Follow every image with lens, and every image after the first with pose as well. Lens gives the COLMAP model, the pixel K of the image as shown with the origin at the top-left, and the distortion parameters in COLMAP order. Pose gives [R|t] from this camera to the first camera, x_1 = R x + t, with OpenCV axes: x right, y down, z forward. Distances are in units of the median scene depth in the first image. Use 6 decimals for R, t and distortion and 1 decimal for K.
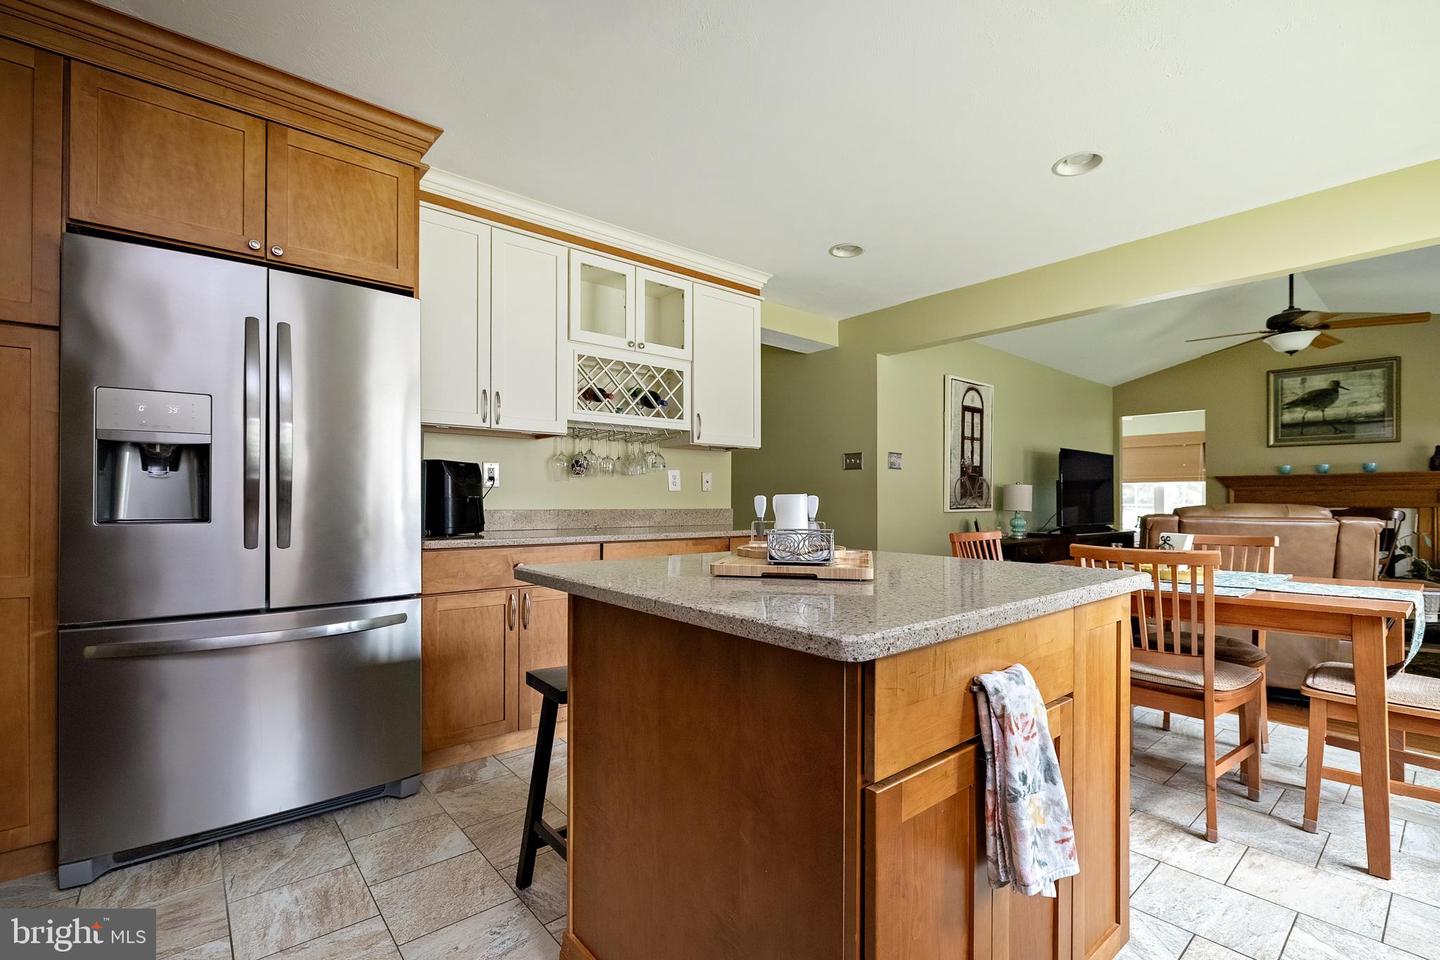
lens RADIAL K [[632.7, 0, 717.9], [0, 632.7, 495.4], [0, 0, 1]] dist [-0.000196, -0.000114]
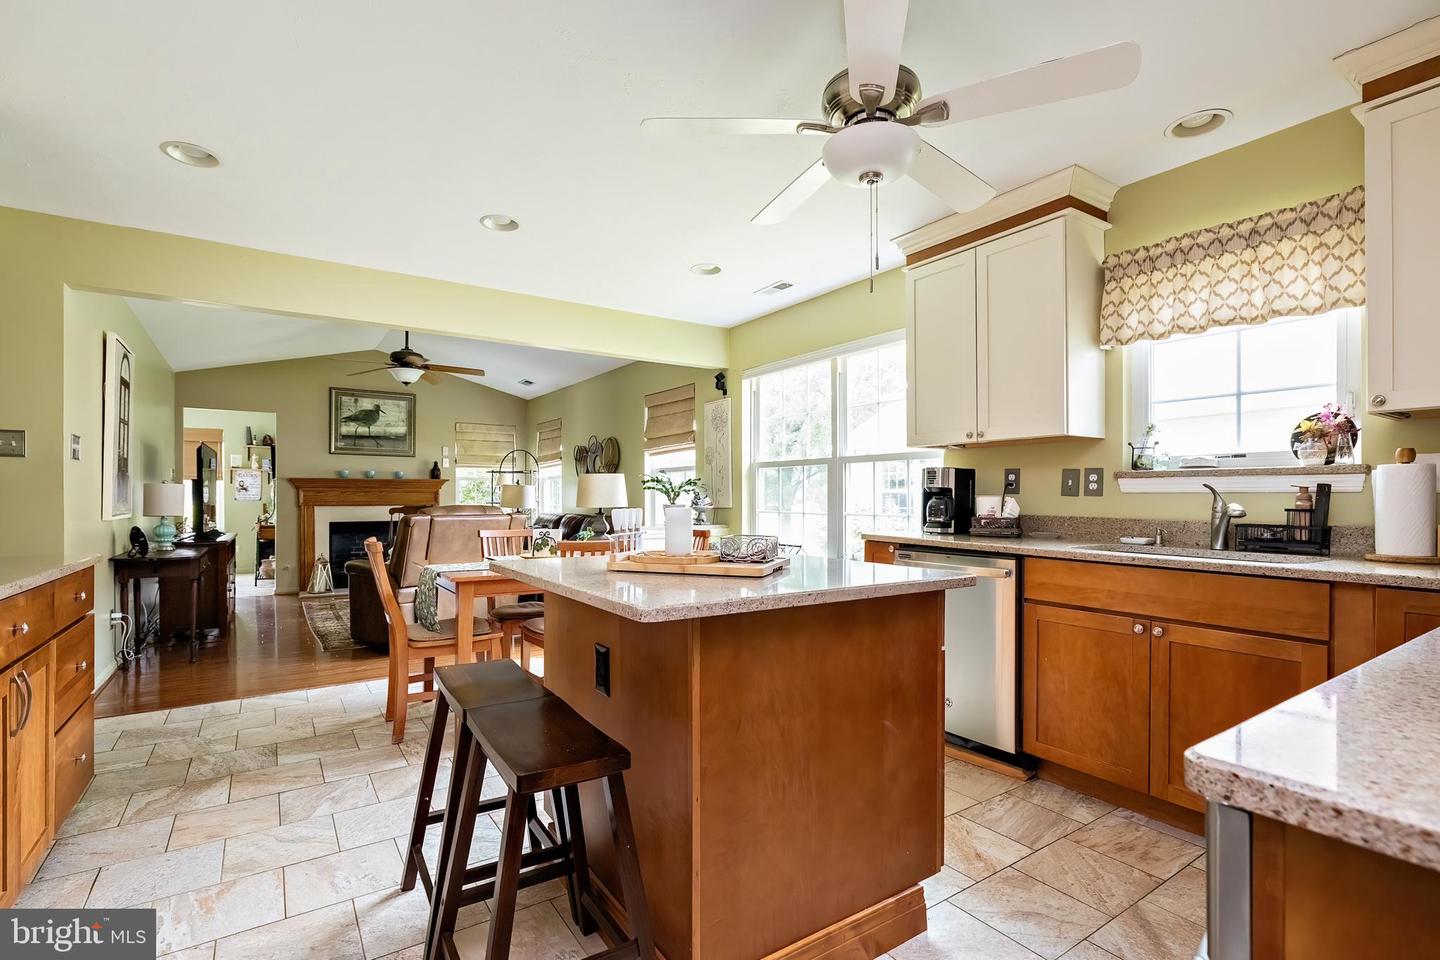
lens RADIAL K [[668.3, 0, 718.0], [0, 668.3, 490.8], [0, 0, 1]] dist [0.001609, 0.000130]
pose [[0.106253, 0.006426, 0.994318, -0.270345], [-0.002451, 0.999978, -0.006201, -0.004044], [-0.994336, -0.001778, 0.106266, 0.184462]]
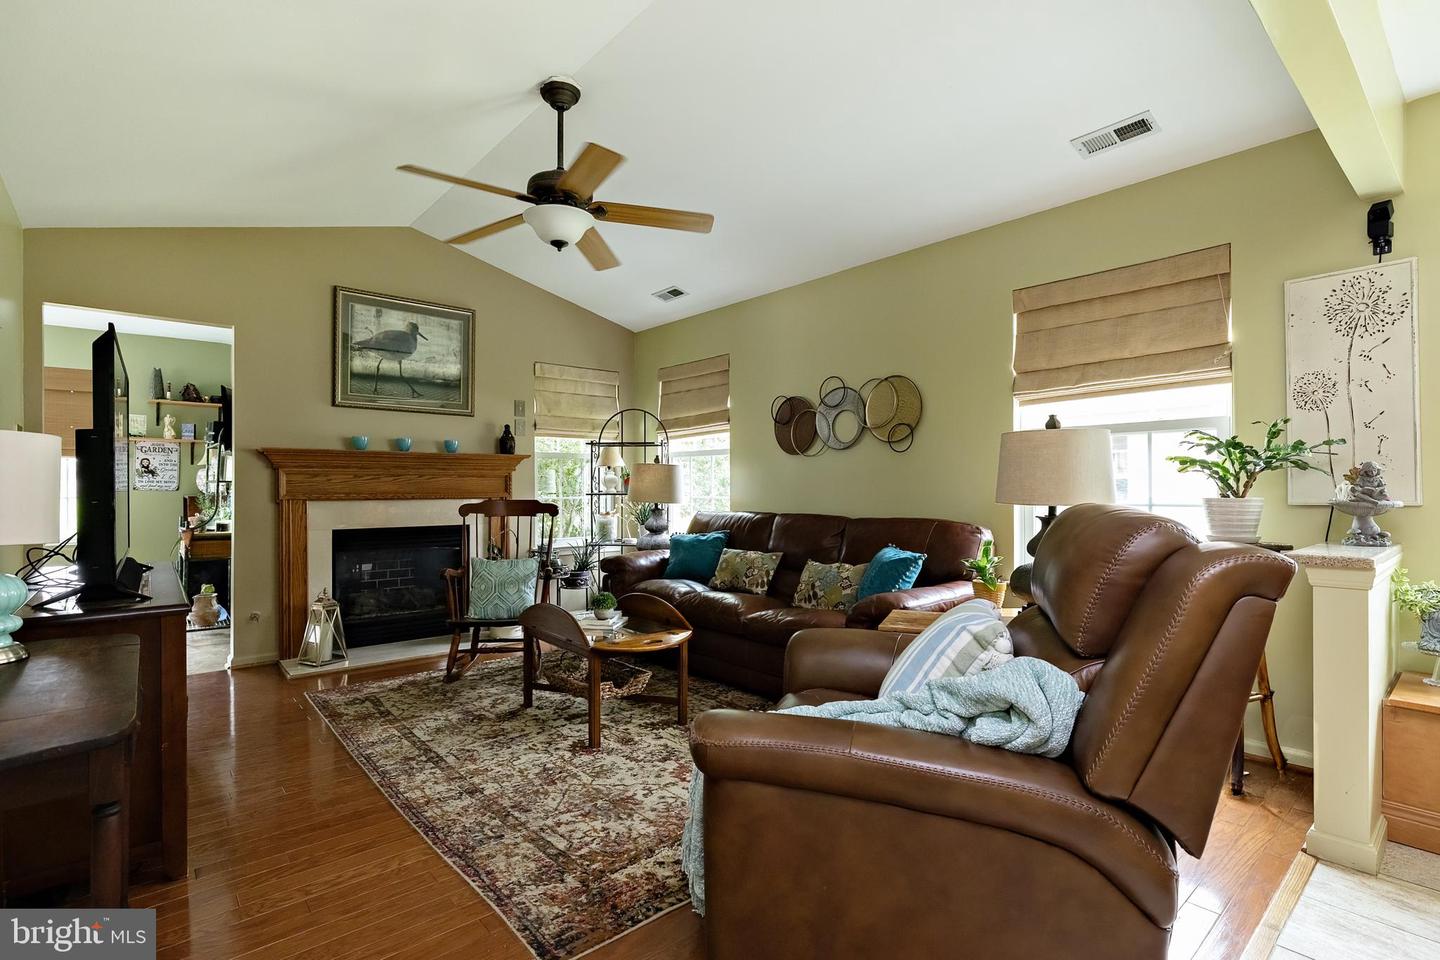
lens RADIAL K [[683.6, 0, 720.0], [0, 683.6, 480.0], [0, 0, 1]] dist [-0.003724, -0.000648]
pose [[-0.008033, 0.006898, 0.999944, 0.197106], [-0.002041, 0.999974, -0.006915, 0.001413], [-0.999966, -0.002097, -0.008018, 0.654657]]
